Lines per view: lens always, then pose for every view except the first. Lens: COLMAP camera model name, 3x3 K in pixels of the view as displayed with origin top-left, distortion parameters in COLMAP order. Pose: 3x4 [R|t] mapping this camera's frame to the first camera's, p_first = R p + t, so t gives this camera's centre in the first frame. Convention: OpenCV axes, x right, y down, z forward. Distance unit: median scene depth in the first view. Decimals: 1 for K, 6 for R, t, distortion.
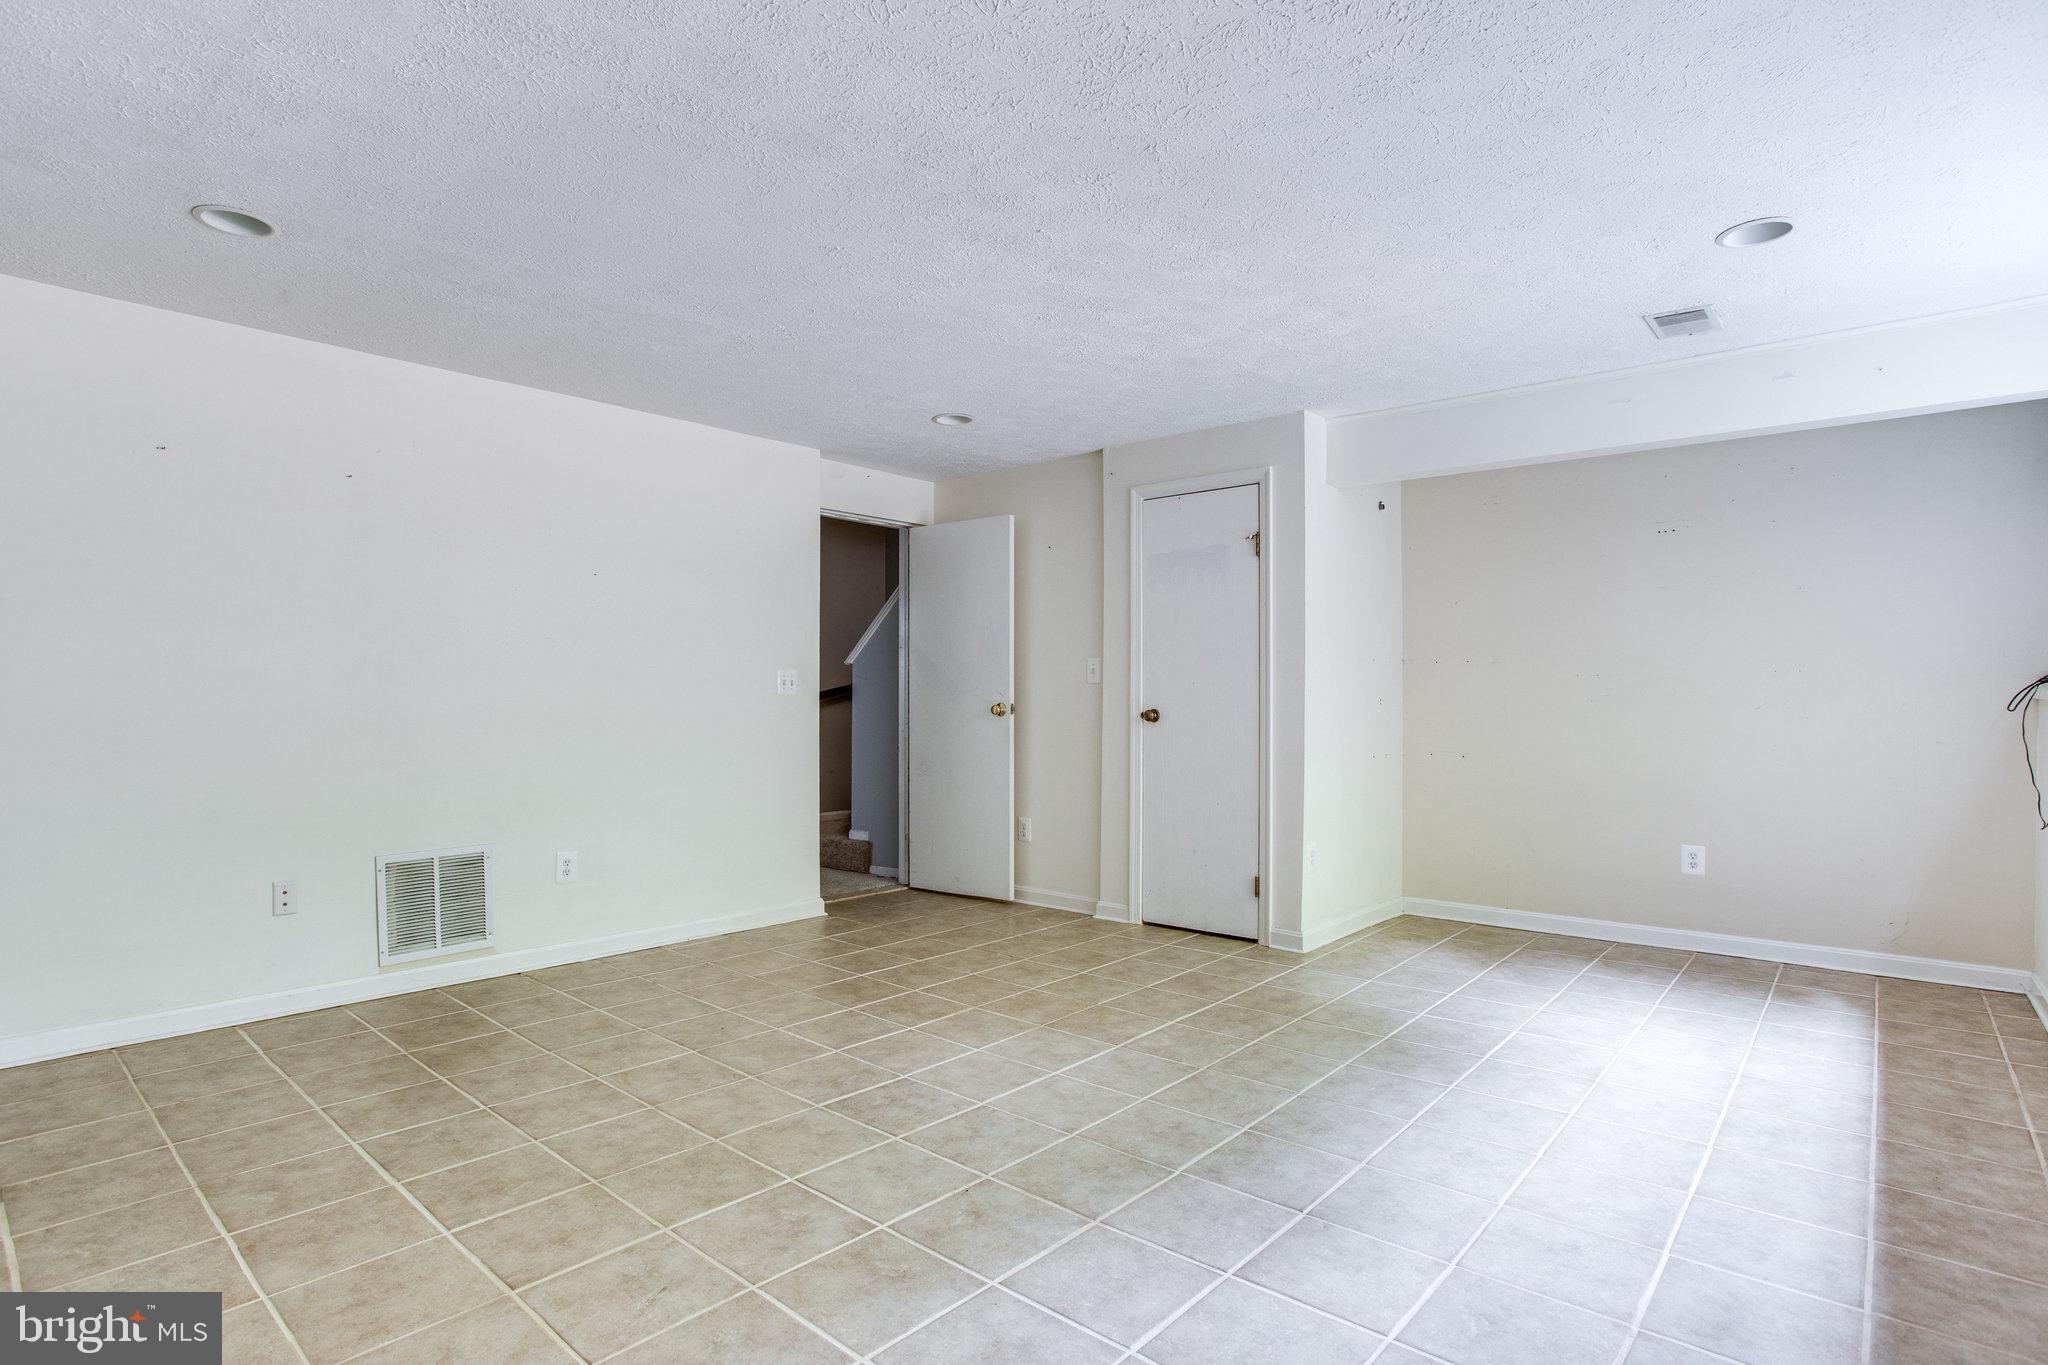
lens RADIAL K [[1022.0, 0, 1032.1], [0, 1022.0, 685.1], [0, 0, 1]] dist [-0.055205, 0.017346]
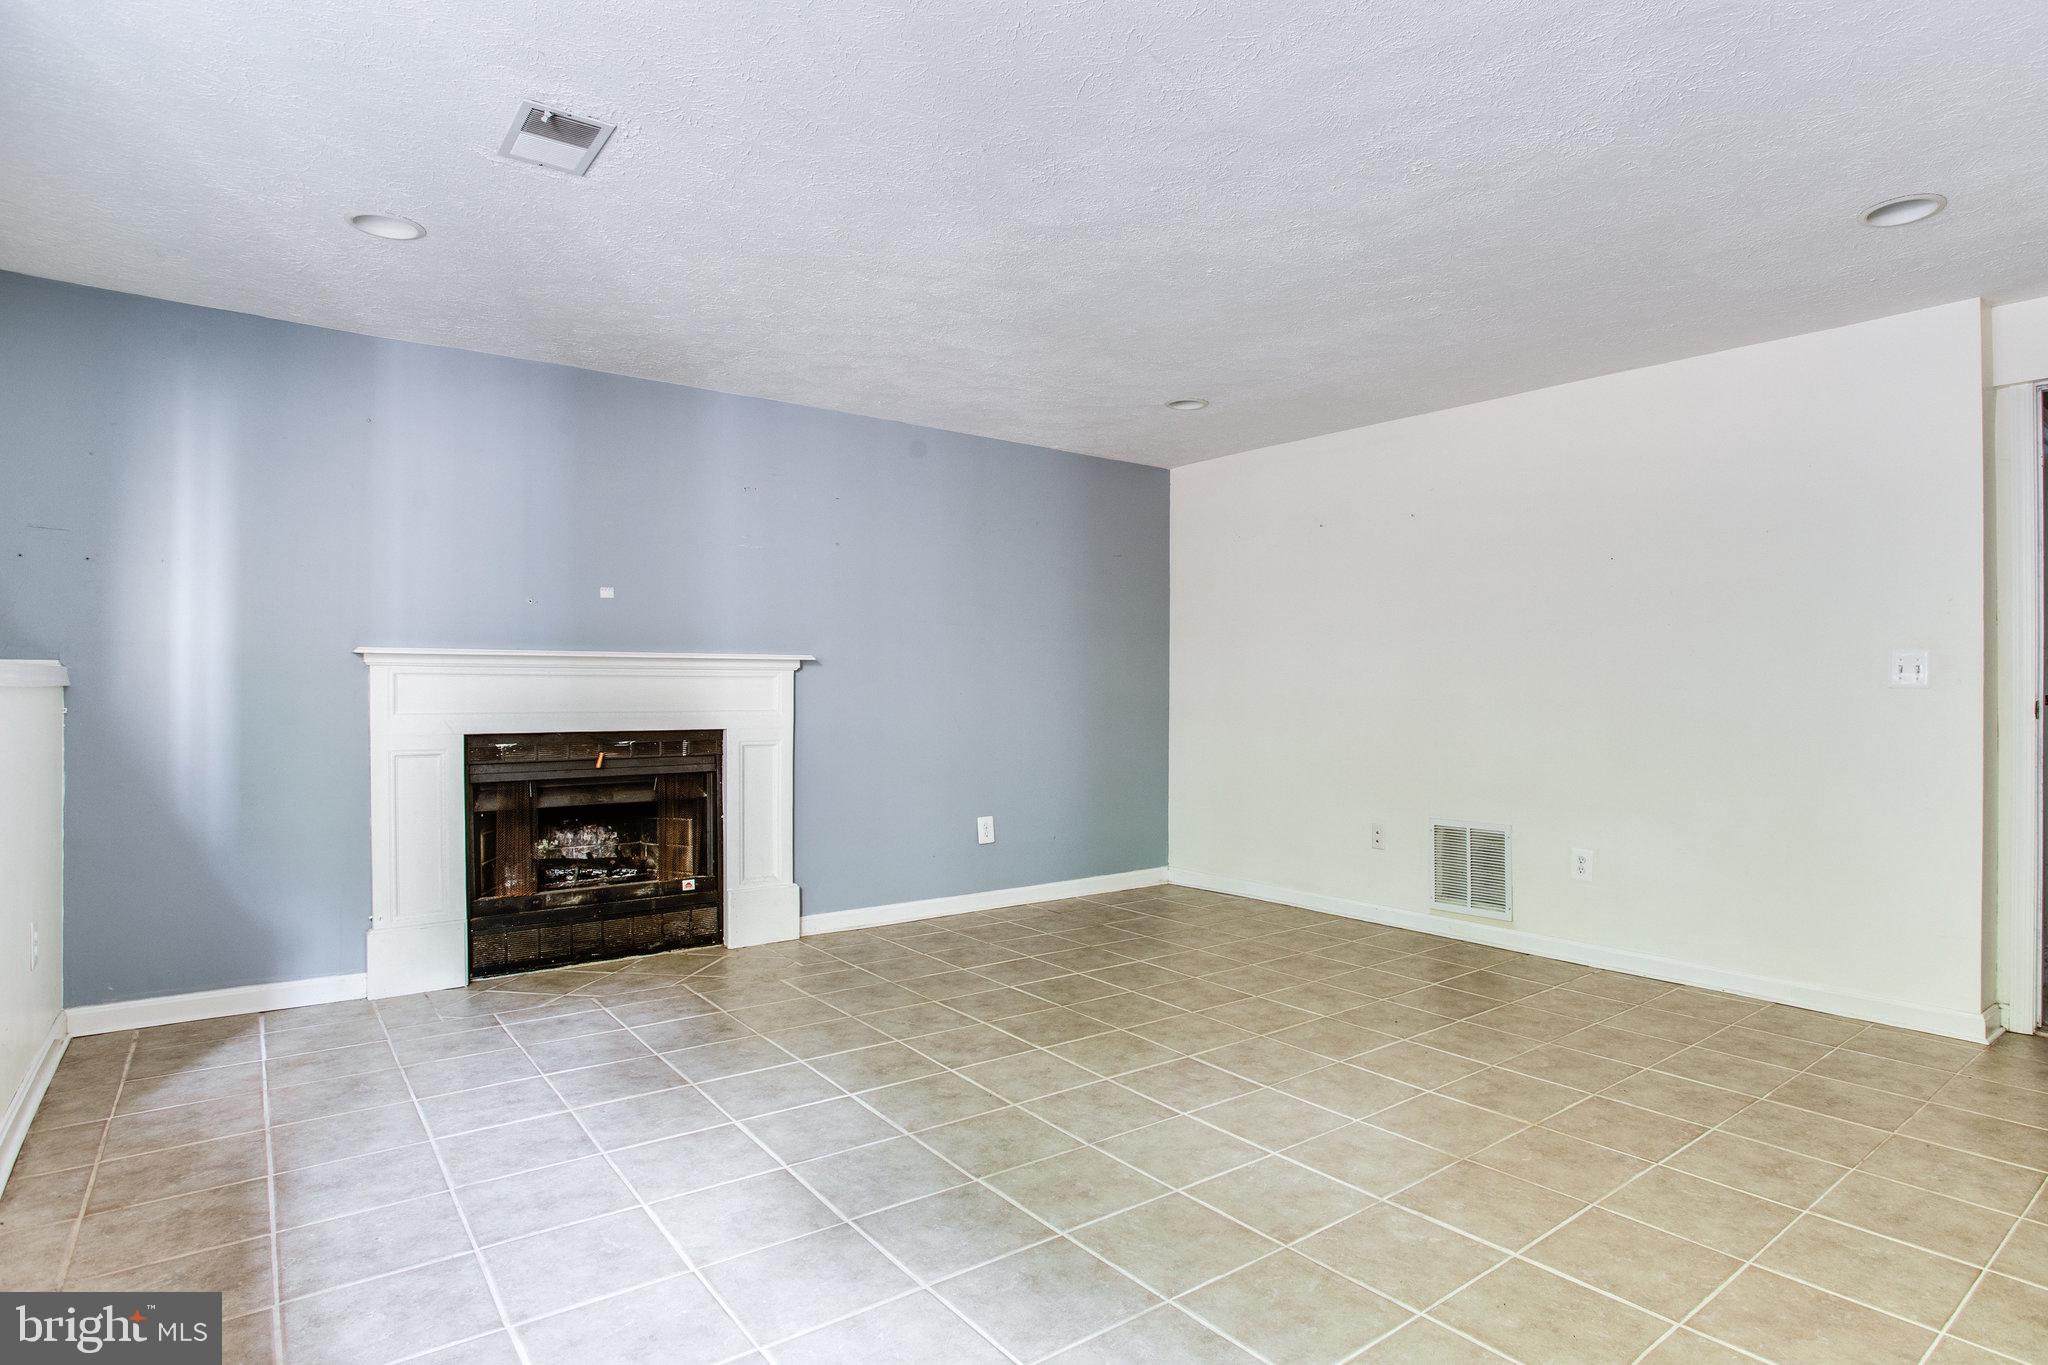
lens RADIAL K [[1022.0, 0, 1032.1], [0, 1022.0, 685.1], [0, 0, 1]] dist [-0.055205, 0.017346]
pose [[-0.176703, -0.006706, -0.984241, 0.789942], [0.009185, 0.999922, -0.008462, 0.017458], [0.984221, -0.010536, -0.176628, 0.897956]]
